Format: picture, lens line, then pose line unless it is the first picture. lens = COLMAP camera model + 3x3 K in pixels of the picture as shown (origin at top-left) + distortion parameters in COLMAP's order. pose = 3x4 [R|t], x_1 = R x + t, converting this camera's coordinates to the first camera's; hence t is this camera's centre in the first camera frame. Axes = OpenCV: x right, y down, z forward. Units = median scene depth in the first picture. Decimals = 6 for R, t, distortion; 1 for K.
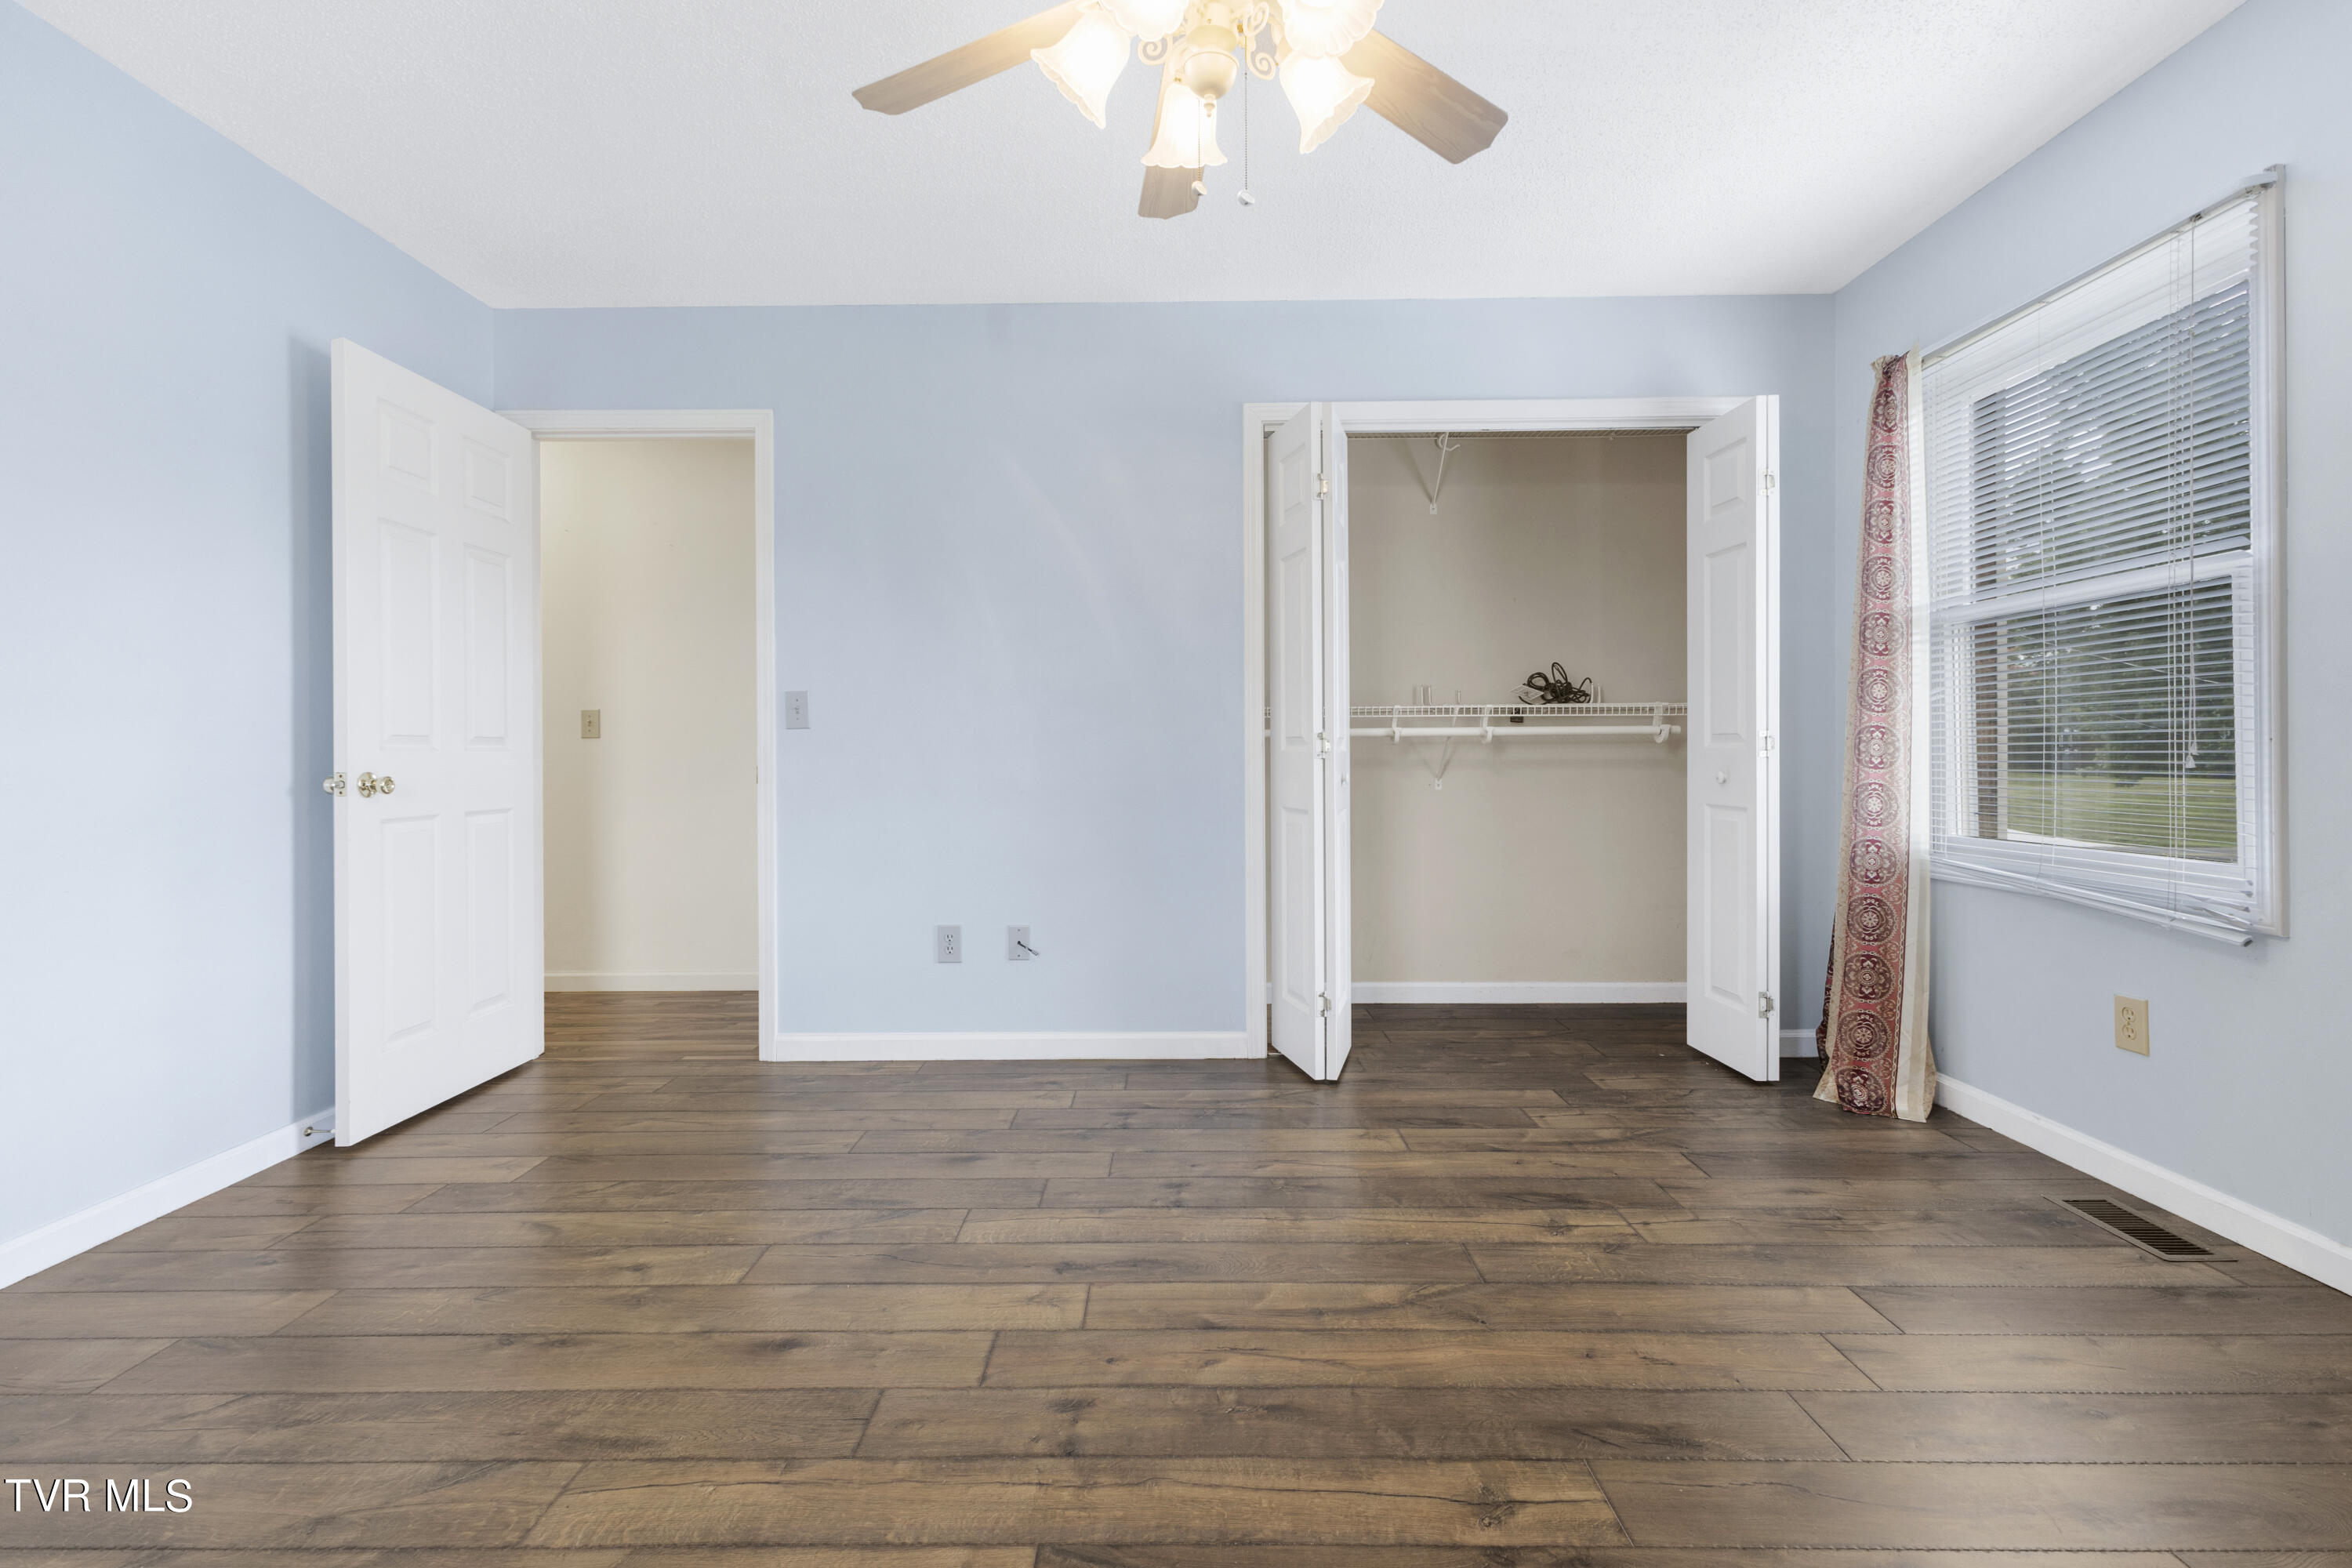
lens RADIAL K [[1042.4, 0, 1168.5], [0, 1042.4, 755.8], [0, 0, 1]] dist [0.009382, -0.000324]
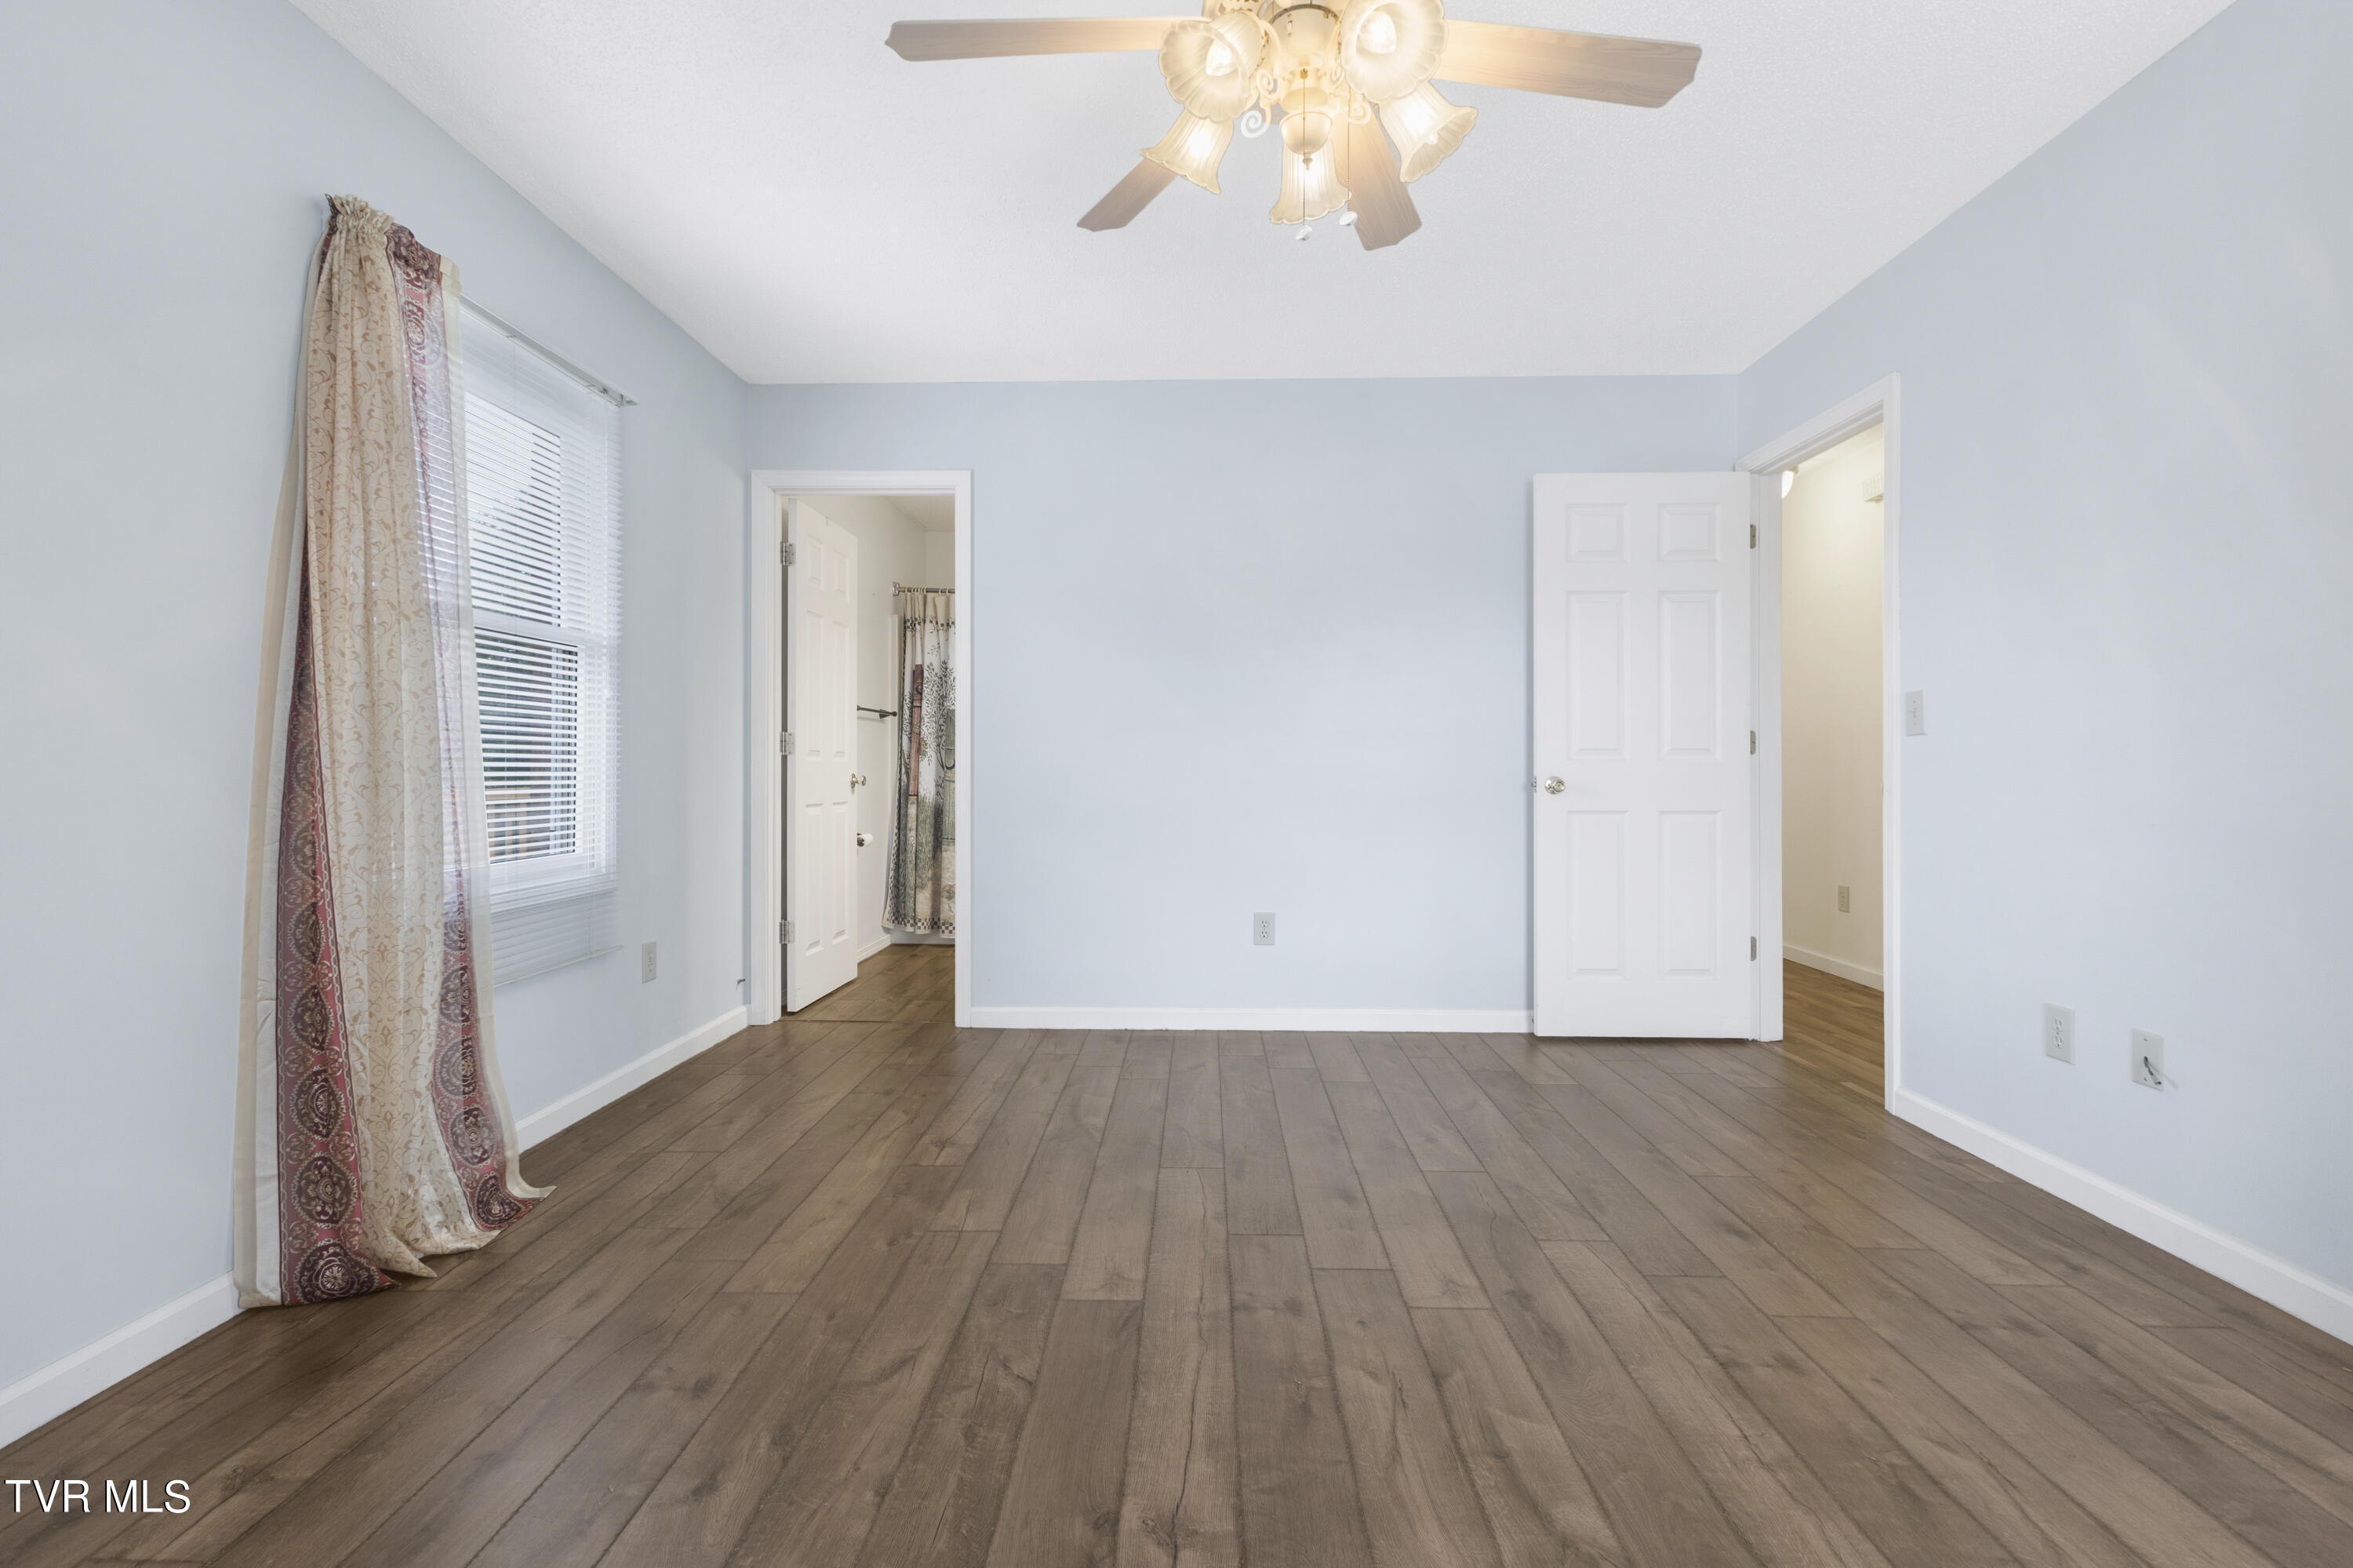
lens RADIAL K [[1042.9, 0, 1169.0], [0, 1042.9, 755.8], [0, 0, 1]] dist [0.009382, -0.000324]
pose [[-0.015032, -0.003986, -0.999879, 0.912214], [-0.002380, 0.999989, -0.003951, -0.008604], [0.999884, 0.002320, -0.015041, 0.710171]]
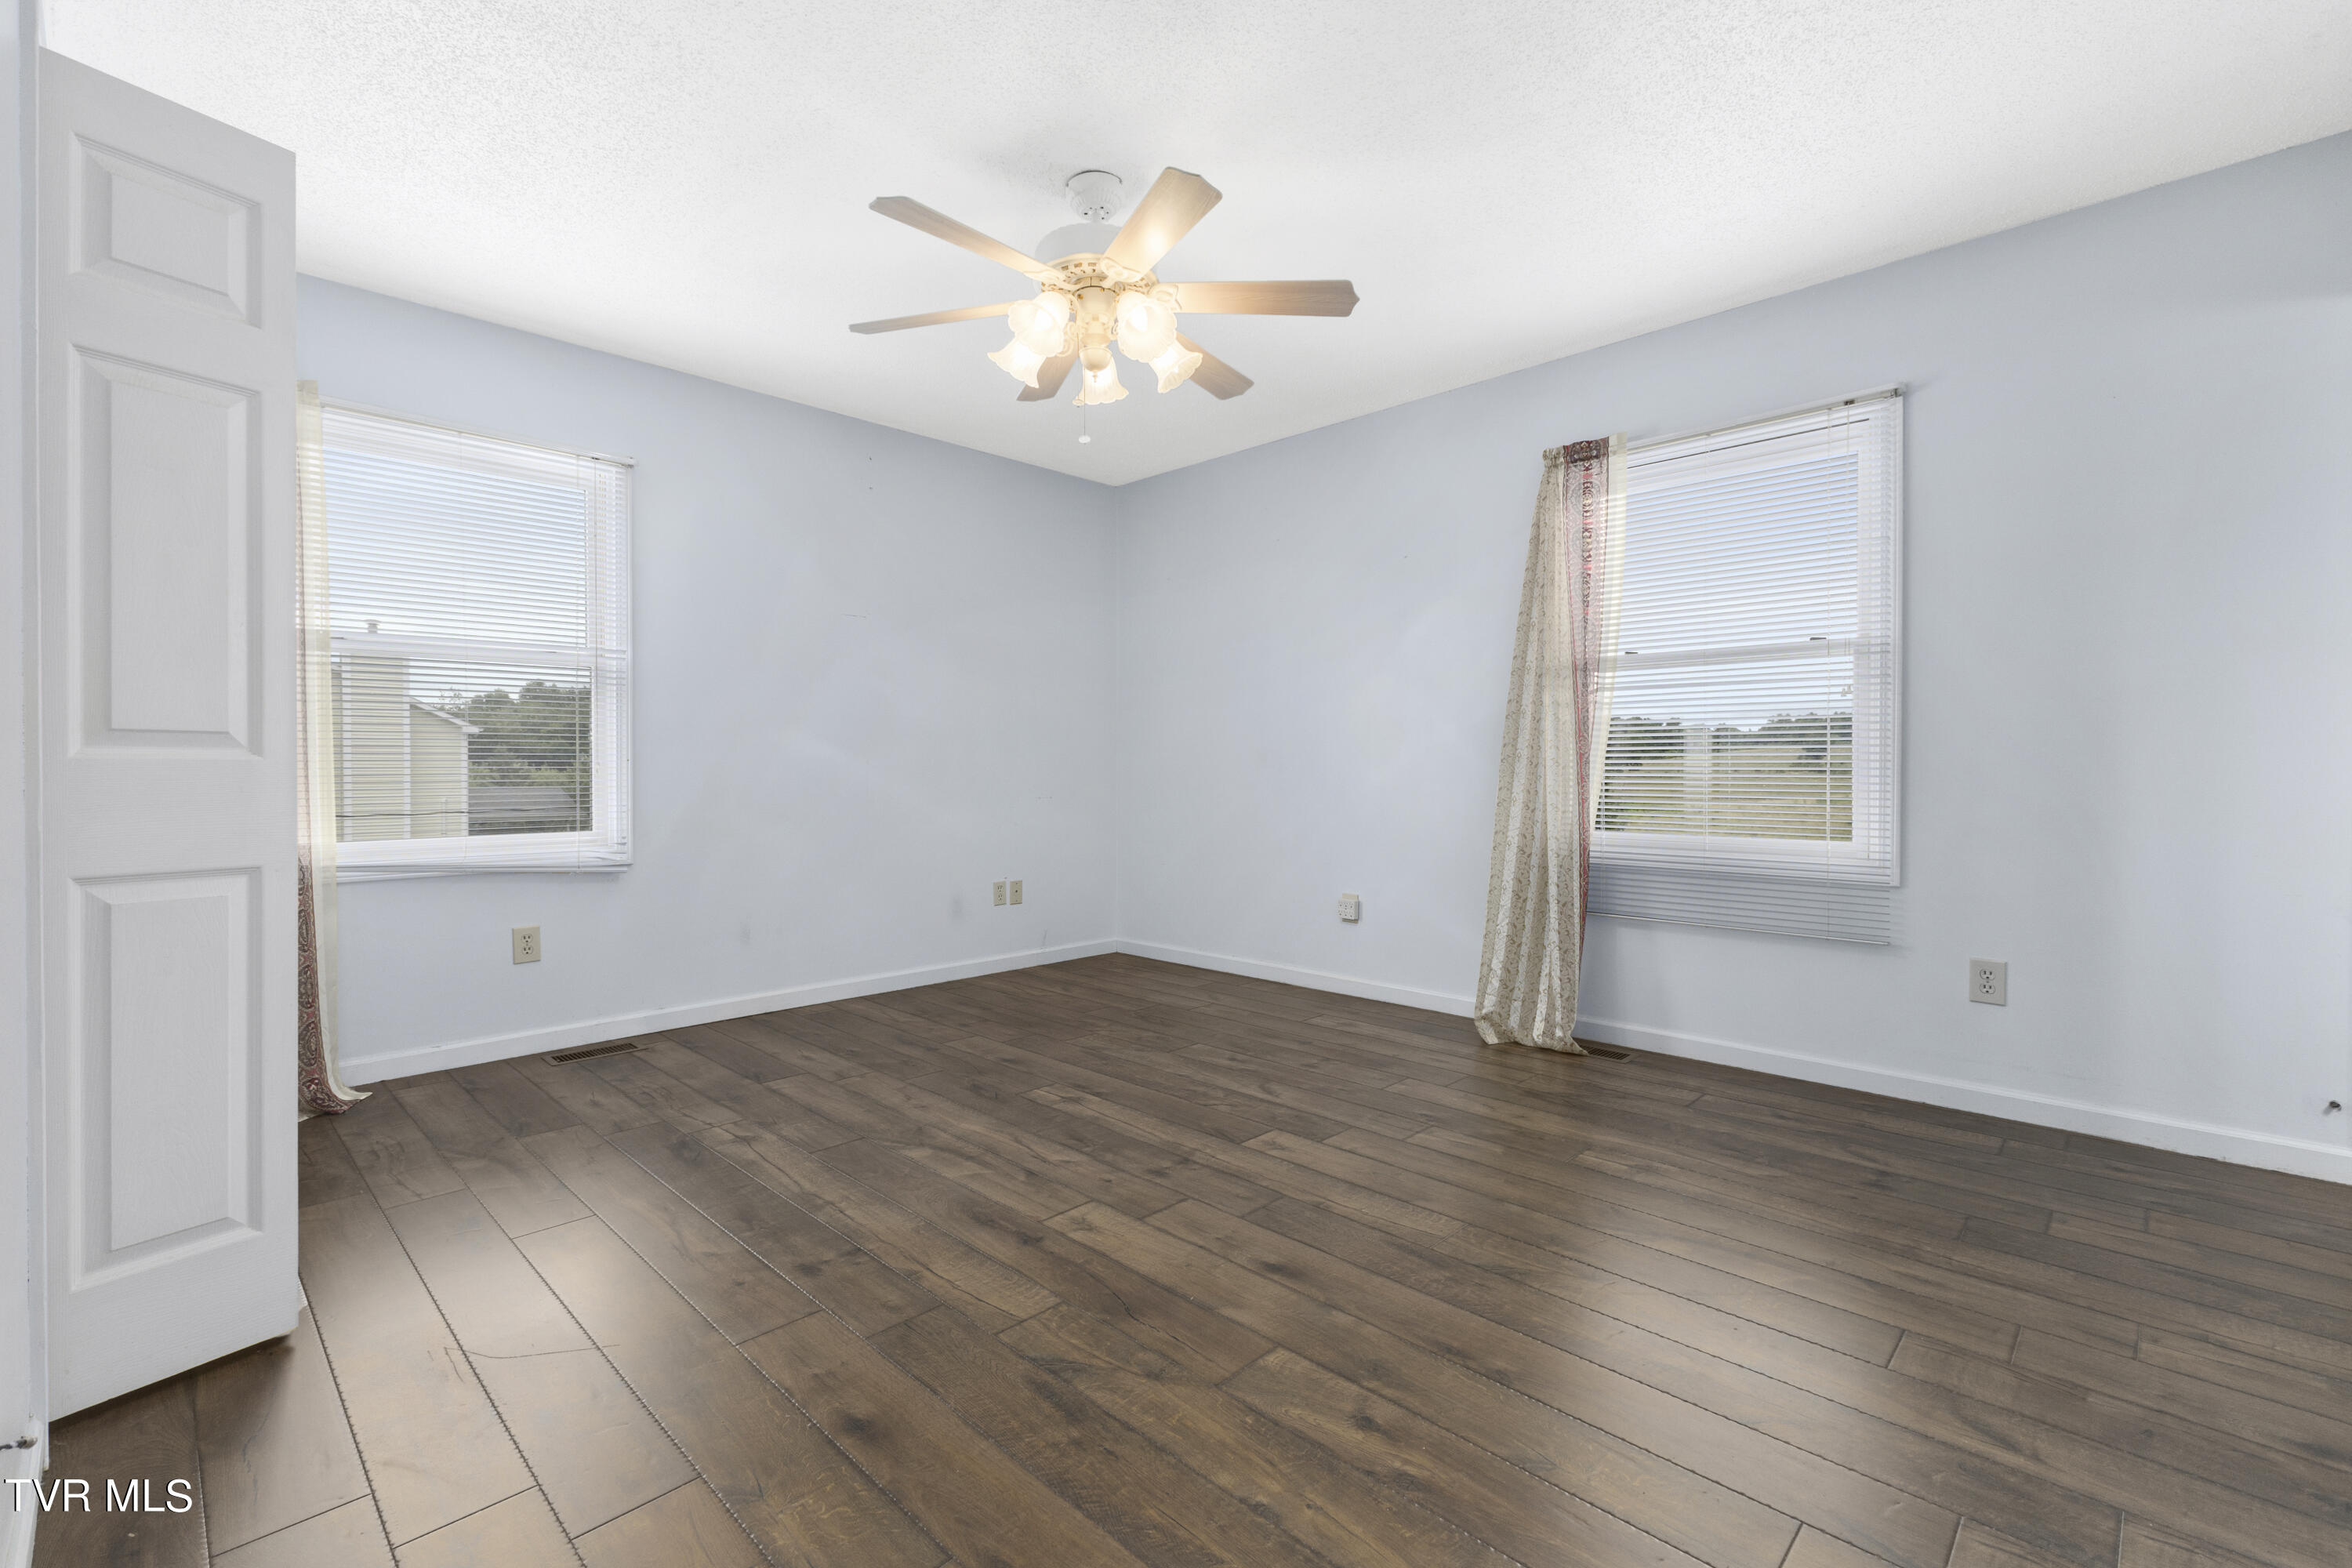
lens RADIAL K [[1040.4, 0, 1199.5], [0, 1040.4, 774.7], [0, 0, 1]] dist [-0.001784, -0.000170]
pose [[-0.739933, 0.001819, 0.672678, -0.977019], [0.006293, 0.999971, 0.004218, 0.008874], [-0.672651, 0.007354, -0.739924, 1.726229]]
